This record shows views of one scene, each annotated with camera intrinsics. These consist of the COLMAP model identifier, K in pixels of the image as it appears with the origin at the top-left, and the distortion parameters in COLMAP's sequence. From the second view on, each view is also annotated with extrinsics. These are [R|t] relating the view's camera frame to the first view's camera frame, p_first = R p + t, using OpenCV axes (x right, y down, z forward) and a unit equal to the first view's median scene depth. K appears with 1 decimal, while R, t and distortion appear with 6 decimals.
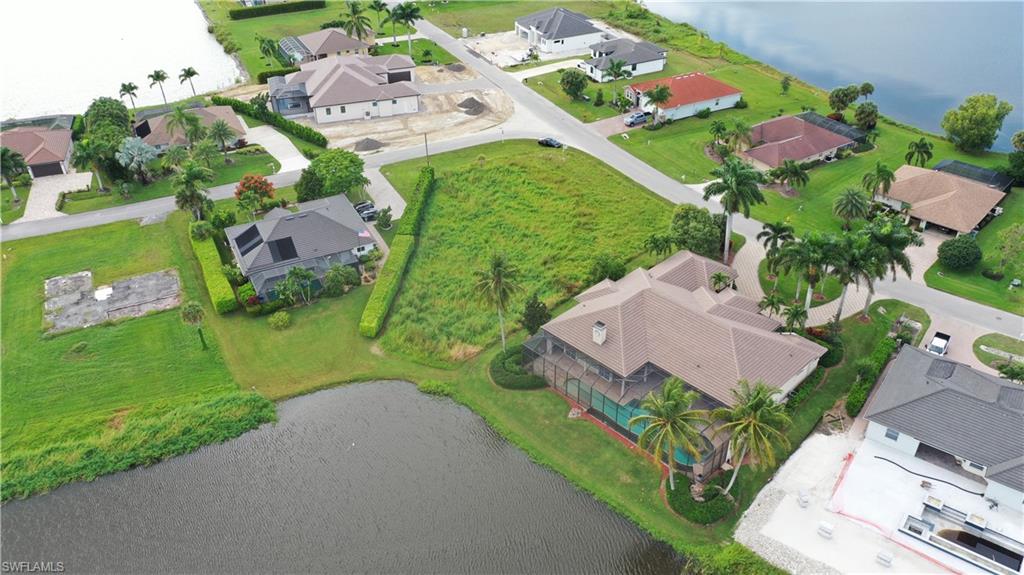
lens RADIAL K [[807.0, 0, 512.2], [0, 807.0, 284.1], [0, 0, 1]] dist [0.002240, 0.004813]
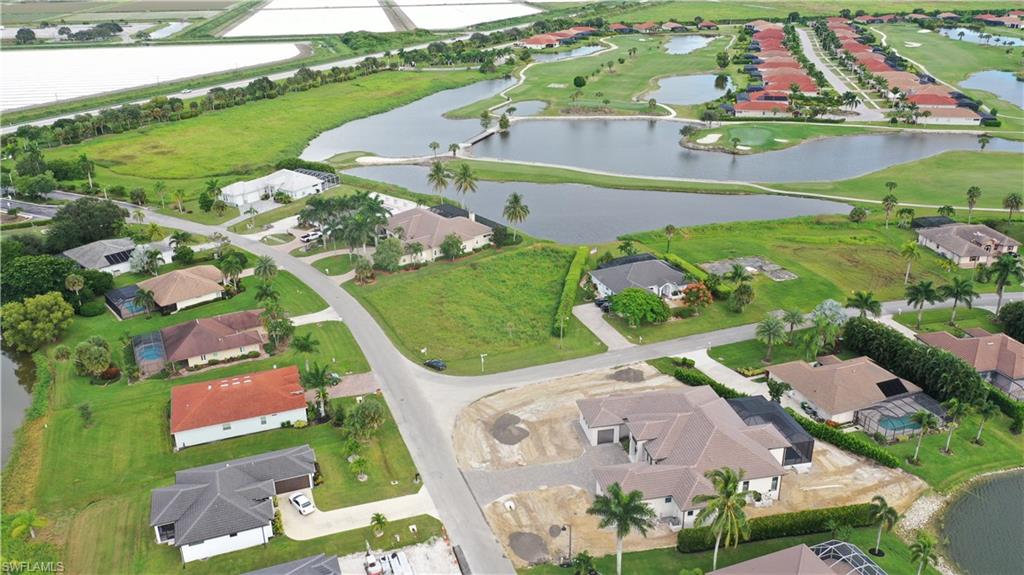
lens RADIAL K [[807.0, 0, 511.8], [0, 807.0, 289.4], [0, 0, 1]] dist [0.002240, 0.004813]
pose [[-0.994421, -0.013971, 0.104551, -0.161153], [0.079443, 0.552848, 0.829486, -1.141987], [-0.069389, 0.833165, -0.548654, 1.641282]]
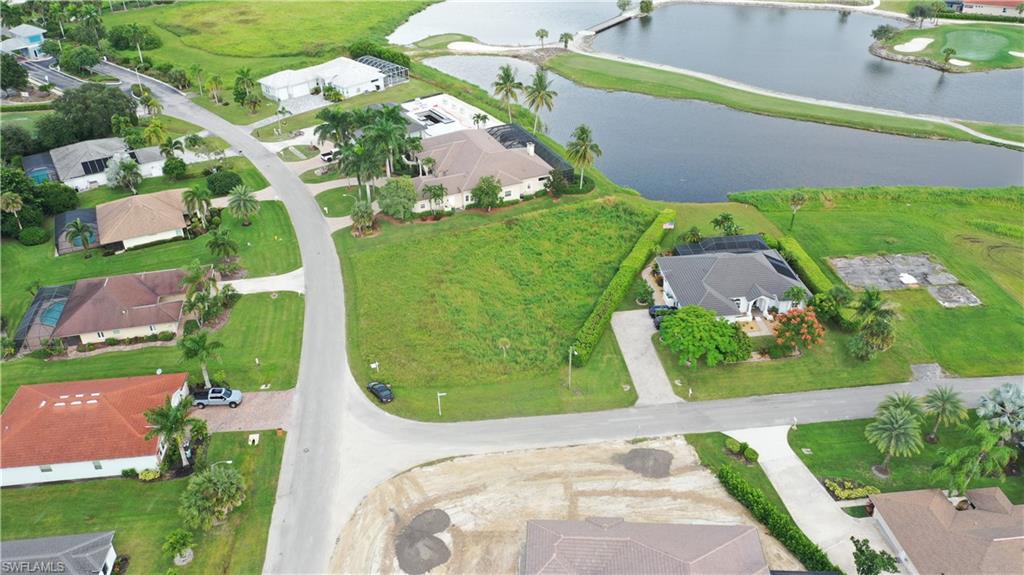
lens RADIAL K [[807.0, 0, 511.7], [0, 807.0, 287.1], [0, 0, 1]] dist [0.002240, 0.004813]
pose [[-0.938498, -0.157697, 0.307168, -0.282758], [0.213983, 0.432545, 0.875852, -0.883498], [-0.270983, 0.887714, -0.372198, 1.302571]]
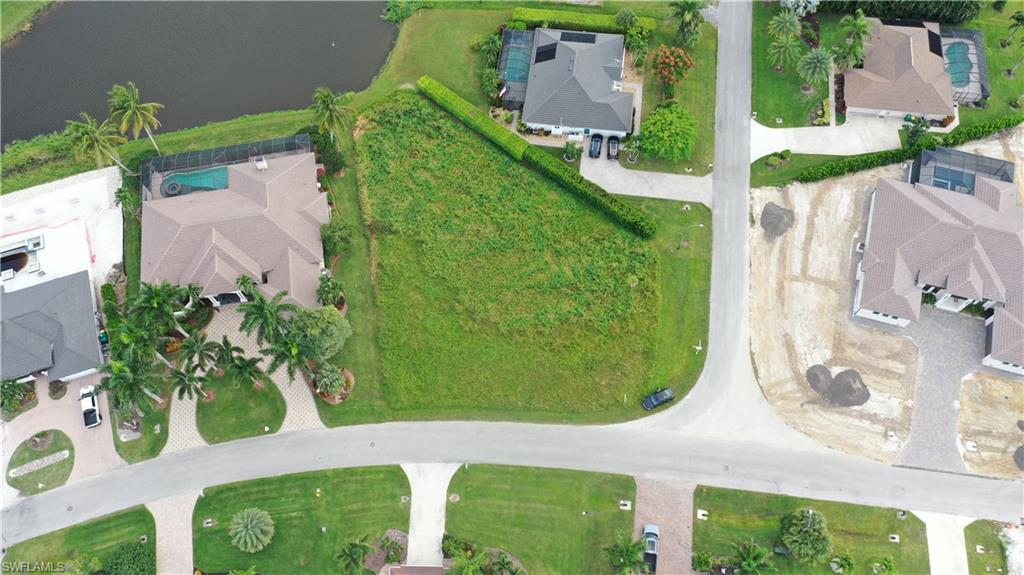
lens RADIAL K [[807.0, 0, 510.5], [0, 807.0, 289.2], [0, 0, 1]] dist [0.002240, 0.004813]
pose [[-0.559215, 0.766246, -0.316459, 0.313472], [-0.429814, 0.058439, 0.901024, -0.887193], [0.708900, 0.639885, 0.296663, 0.714214]]
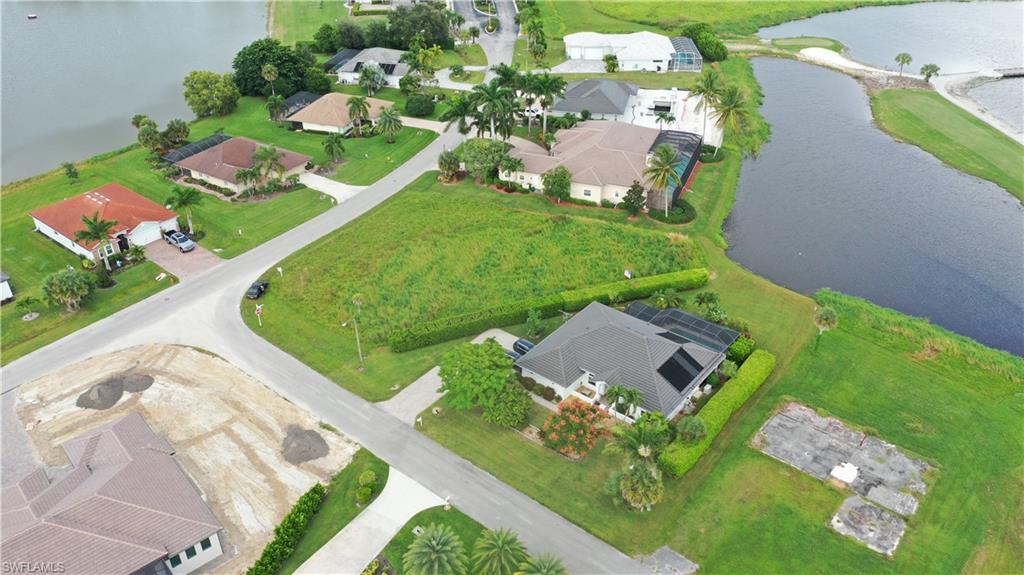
lens RADIAL K [[807.0, 0, 513.9], [0, 807.0, 290.5], [0, 0, 1]] dist [0.002240, 0.004813]
pose [[-0.413660, -0.479660, 0.773829, -0.734199], [0.517234, 0.575656, 0.633316, -0.605584], [-0.749236, 0.662228, 0.009971, 0.925660]]
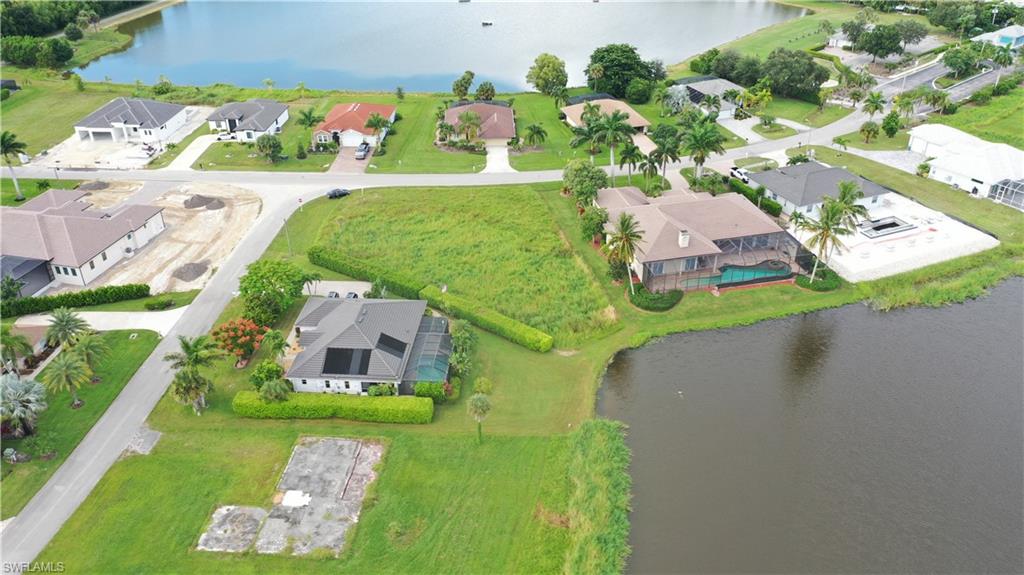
lens RADIAL K [[807.0, 0, 512.3], [0, 807.0, 287.6], [0, 0, 1]] dist [0.002240, 0.004813]
pose [[0.511812, -0.430379, 0.743521, -0.736184], [0.478586, 0.861570, 0.169270, -0.159949], [-0.713445, 0.269204, 0.646935, 0.252193]]
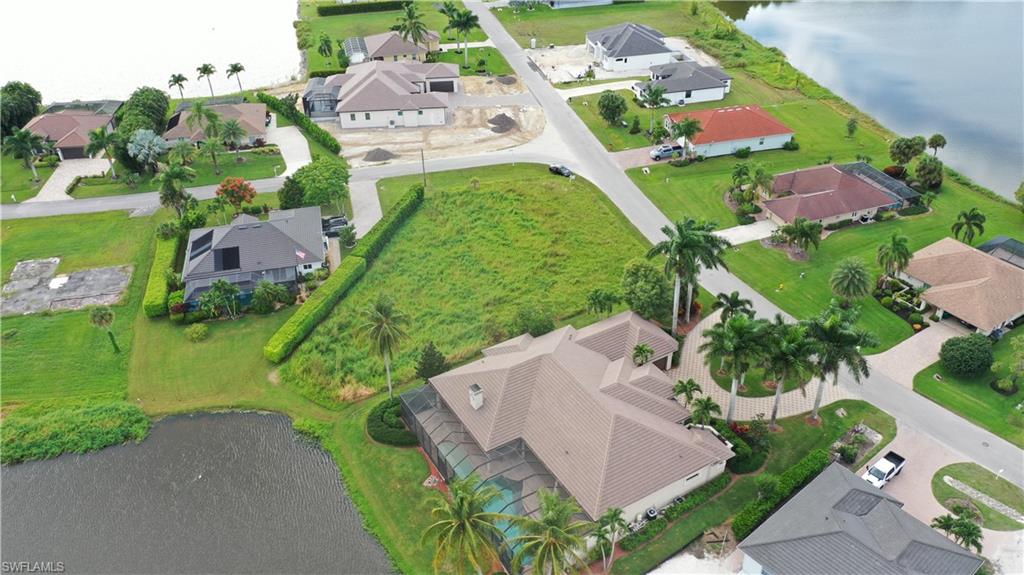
lens RADIAL K [[807.0, 0, 513.4], [0, 807.0, 286.1], [0, 0, 1]] dist [0.002240, 0.004813]
pose [[0.974638, 0.119501, -0.189209, 0.212374], [-0.118723, 0.992807, 0.015485, -0.056808], [0.189698, 0.007371, 0.981815, 0.081805]]
